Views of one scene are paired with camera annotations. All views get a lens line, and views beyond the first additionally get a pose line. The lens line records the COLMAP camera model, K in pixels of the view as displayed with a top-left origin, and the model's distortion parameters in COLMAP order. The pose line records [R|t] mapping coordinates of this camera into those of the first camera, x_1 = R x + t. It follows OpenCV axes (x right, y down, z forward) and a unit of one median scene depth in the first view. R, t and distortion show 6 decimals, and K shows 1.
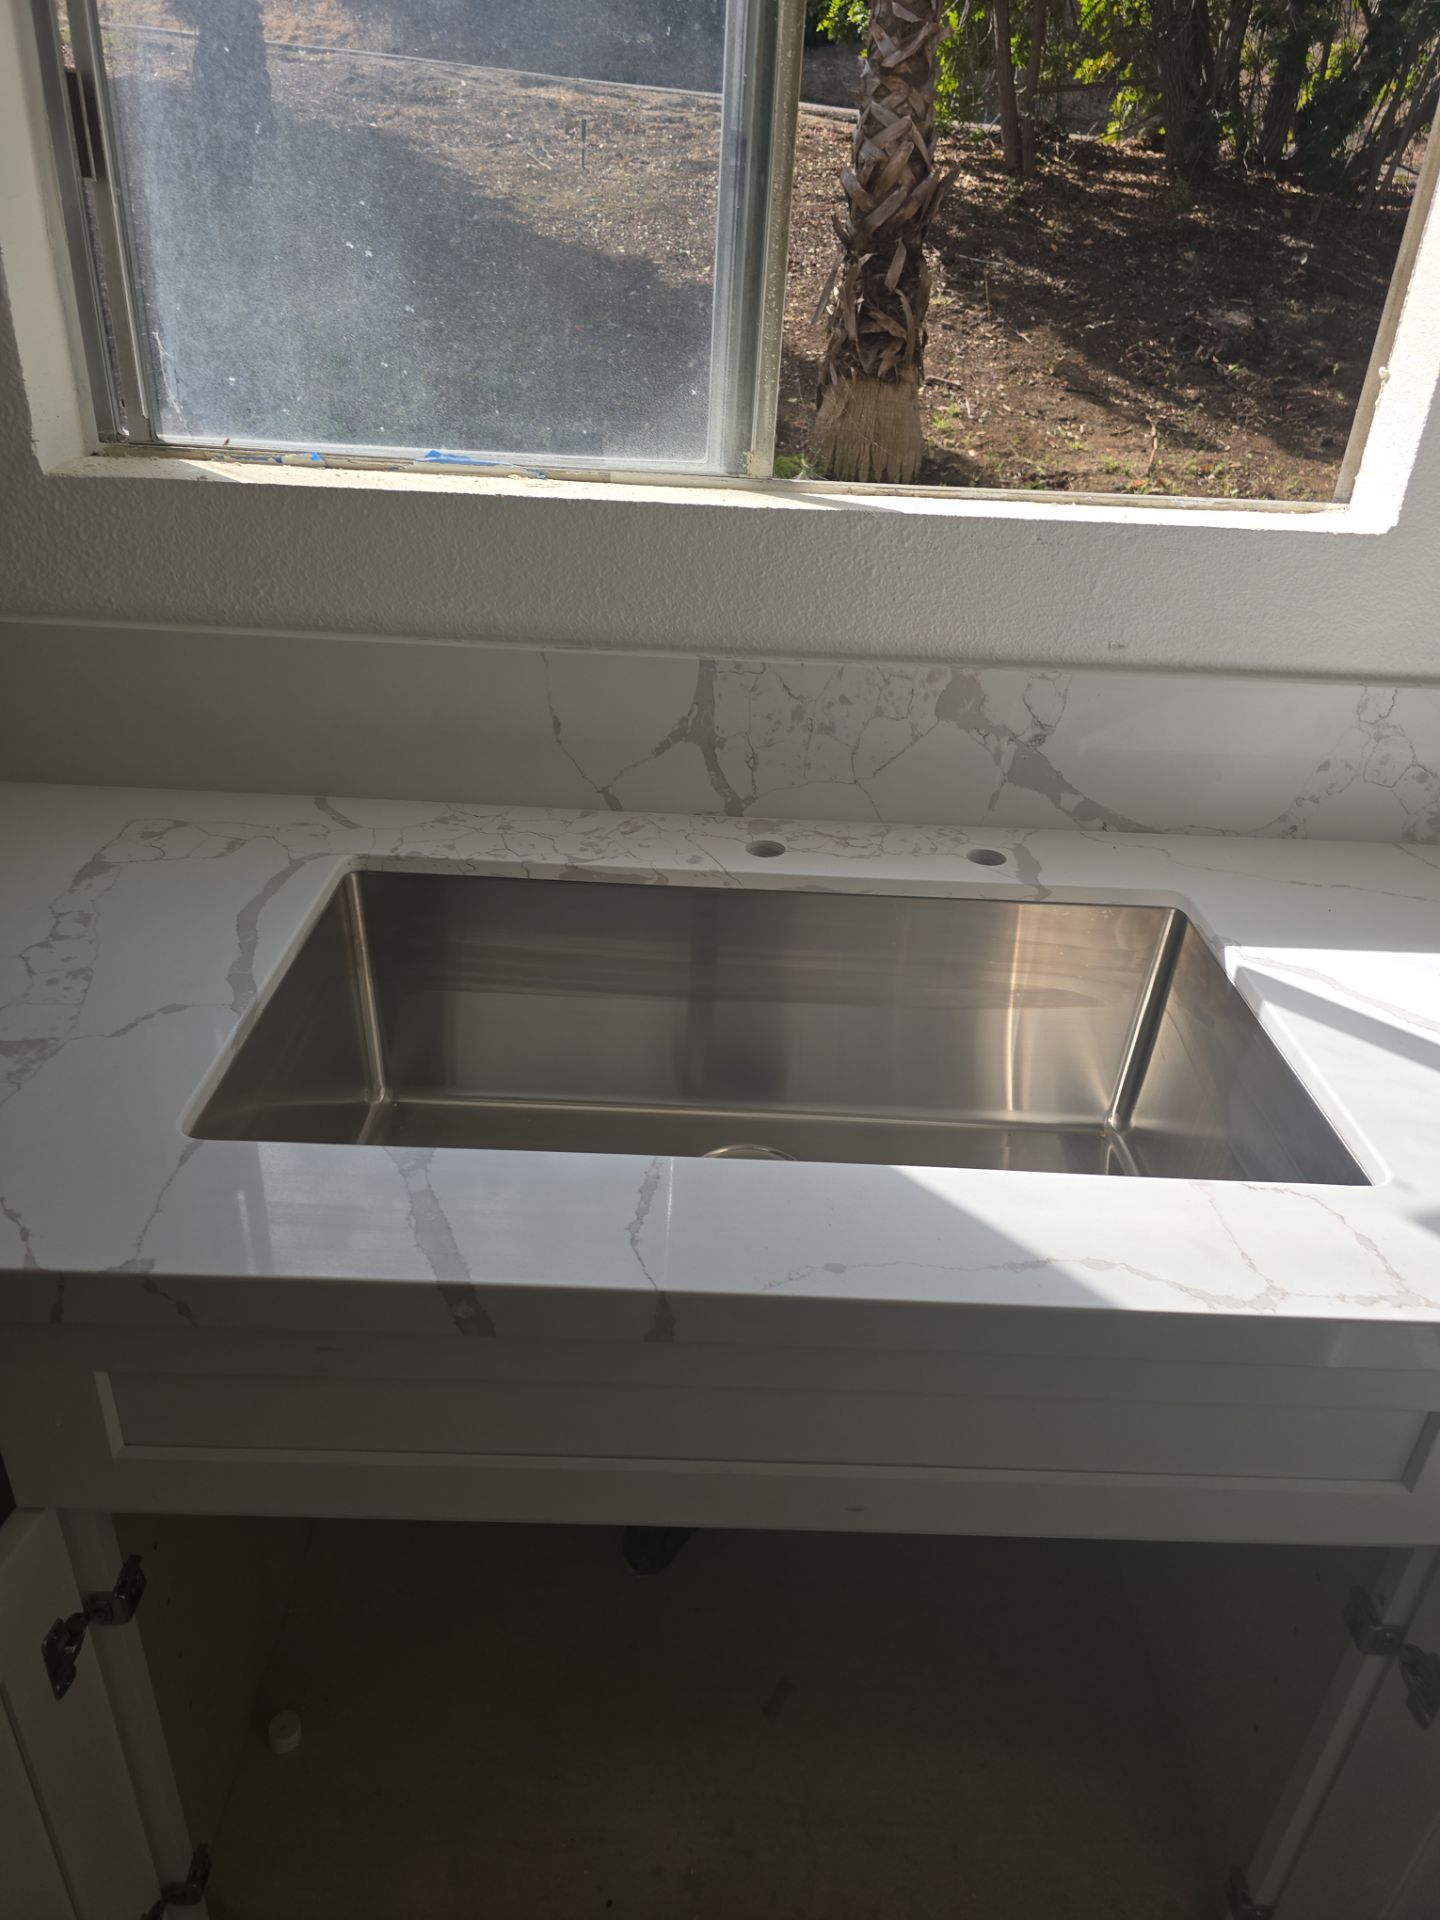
lens RADIAL K [[1277.8, 0, 708.7], [0, 1277.8, 907.1], [0, 0, 1]] dist [0.045214, -0.046349]
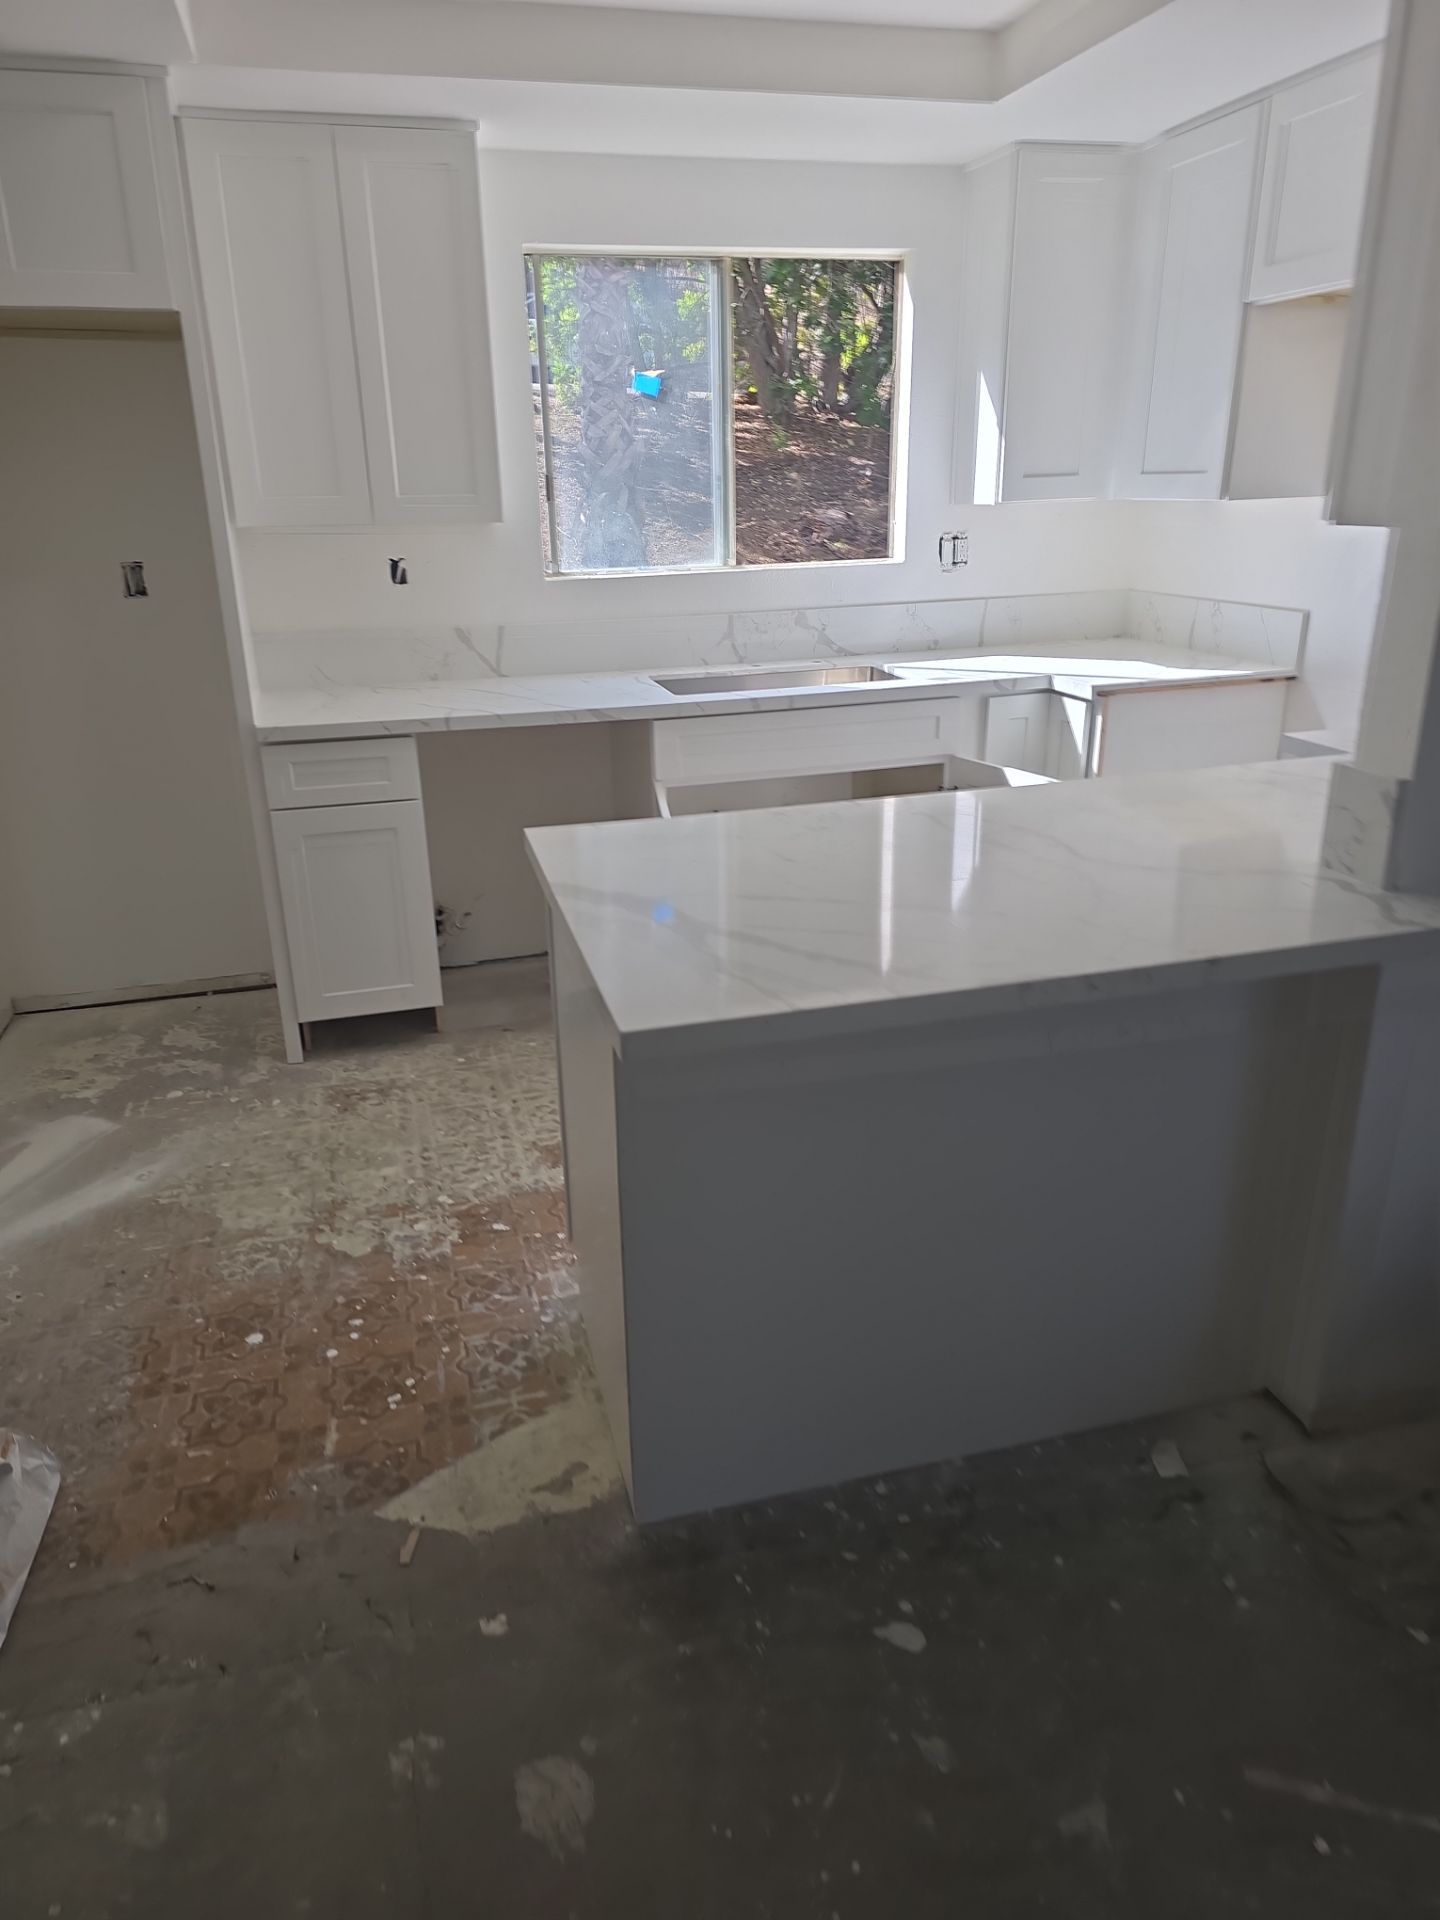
lens RADIAL K [[1283.3, 0, 720.4], [0, 1283.3, 917.6], [0, 0, 1]] dist [0.045728, -0.046554]
pose [[0.957771, -0.157567, 0.240516, -0.949592], [0.190381, 0.974374, -0.119794, 0.970275], [-0.215477, 0.160525, 0.963224, -2.115295]]
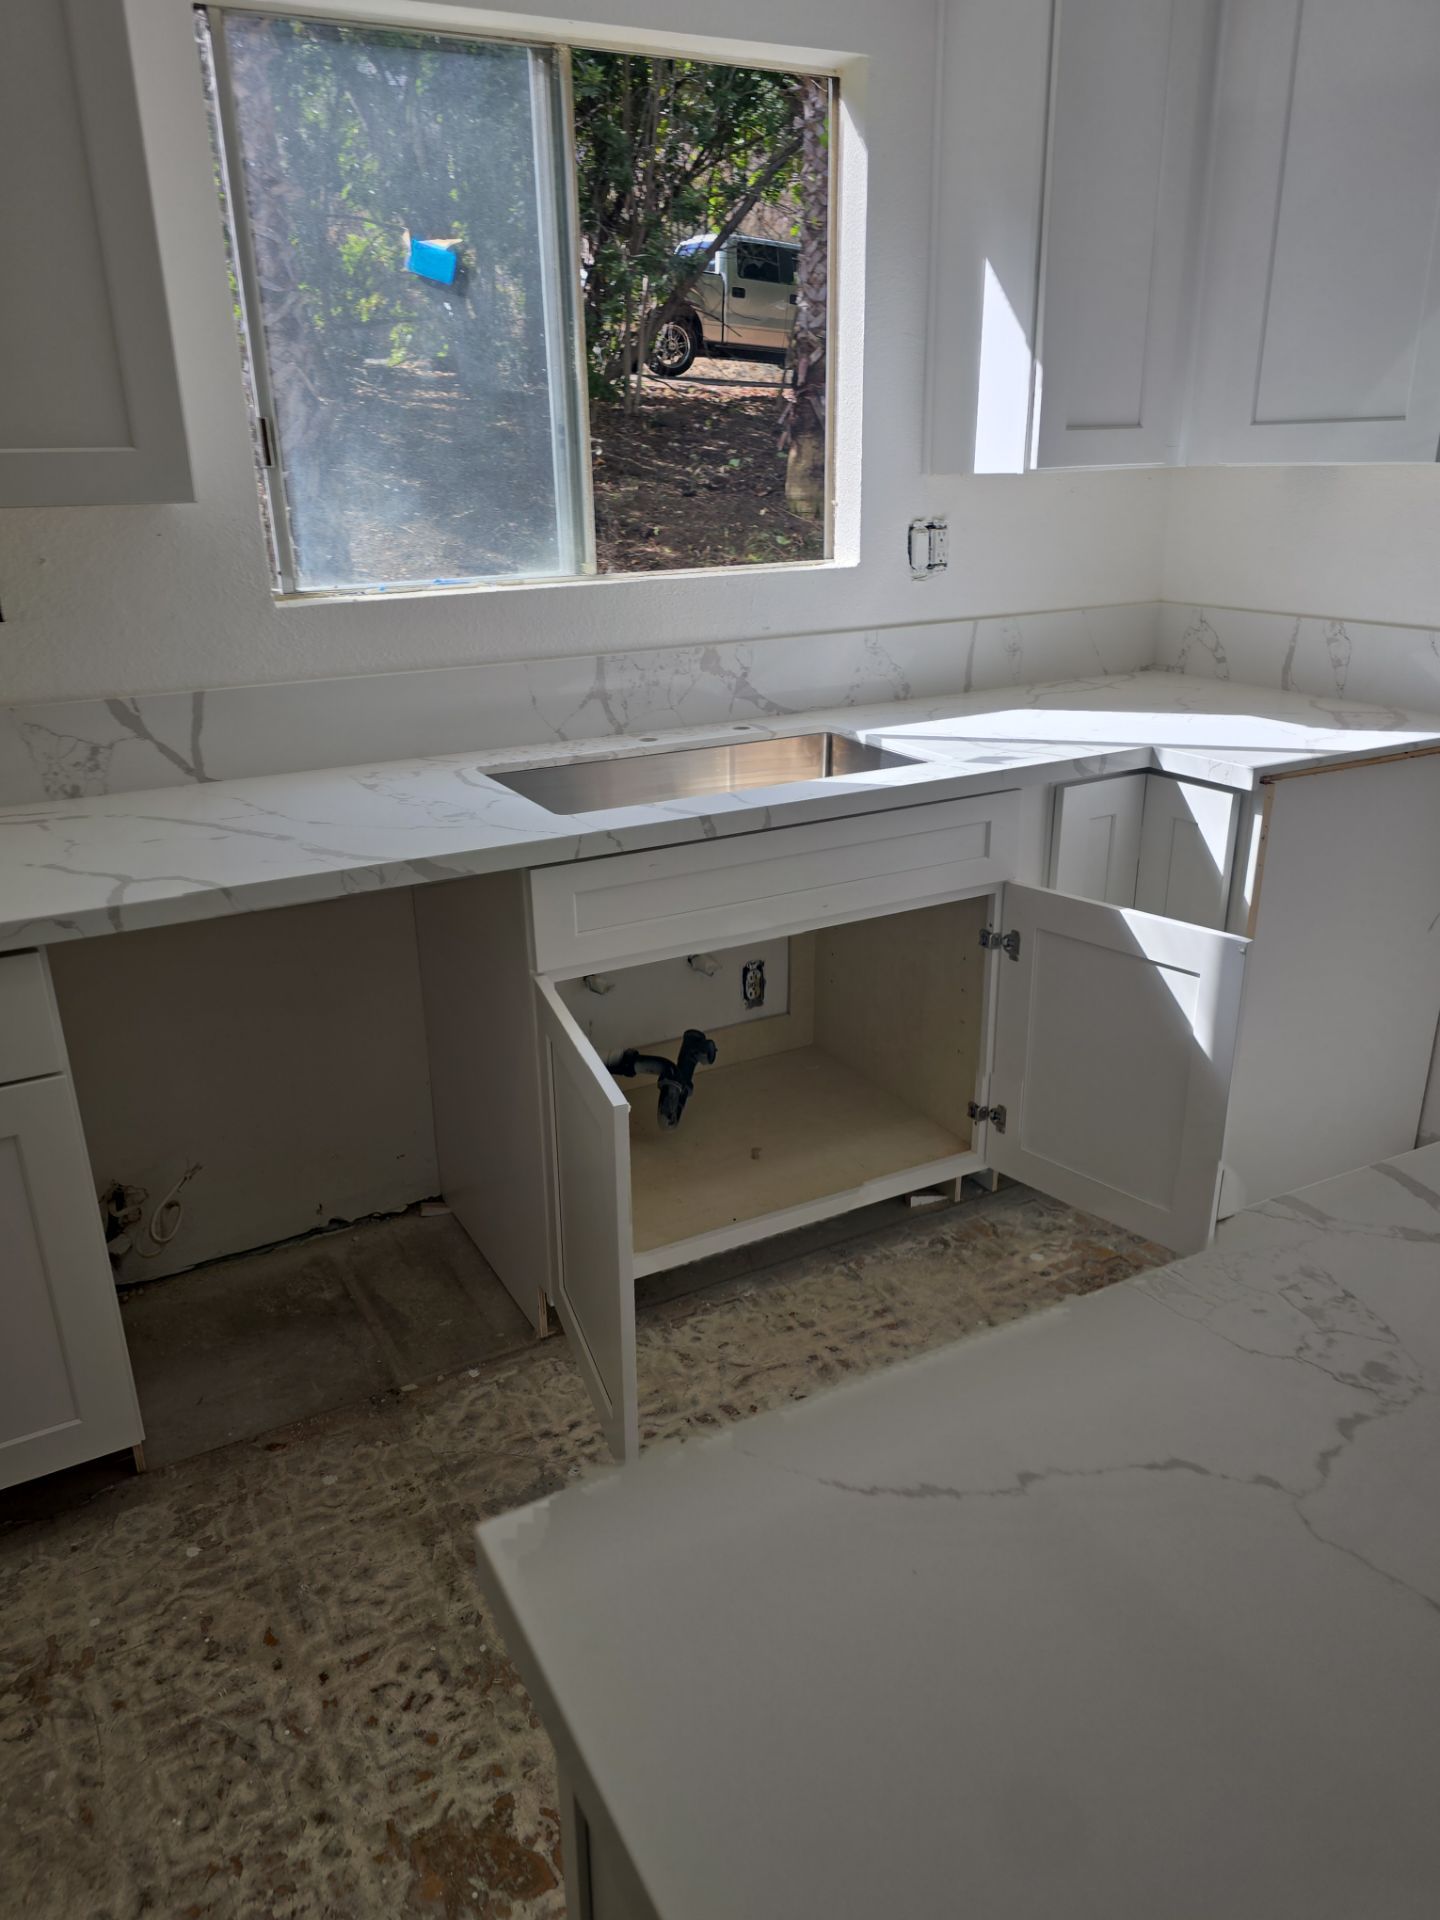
lens RADIAL K [[1352.5, 0, 725.0], [0, 1352.5, 938.6], [0, 0, 1]] dist [0.006808, -0.004012]
pose [[0.866706, -0.229509, 0.442883, -0.860025], [0.283950, 0.956975, -0.059760, 0.410302], [-0.410113, 0.177551, 0.894585, -0.915539]]
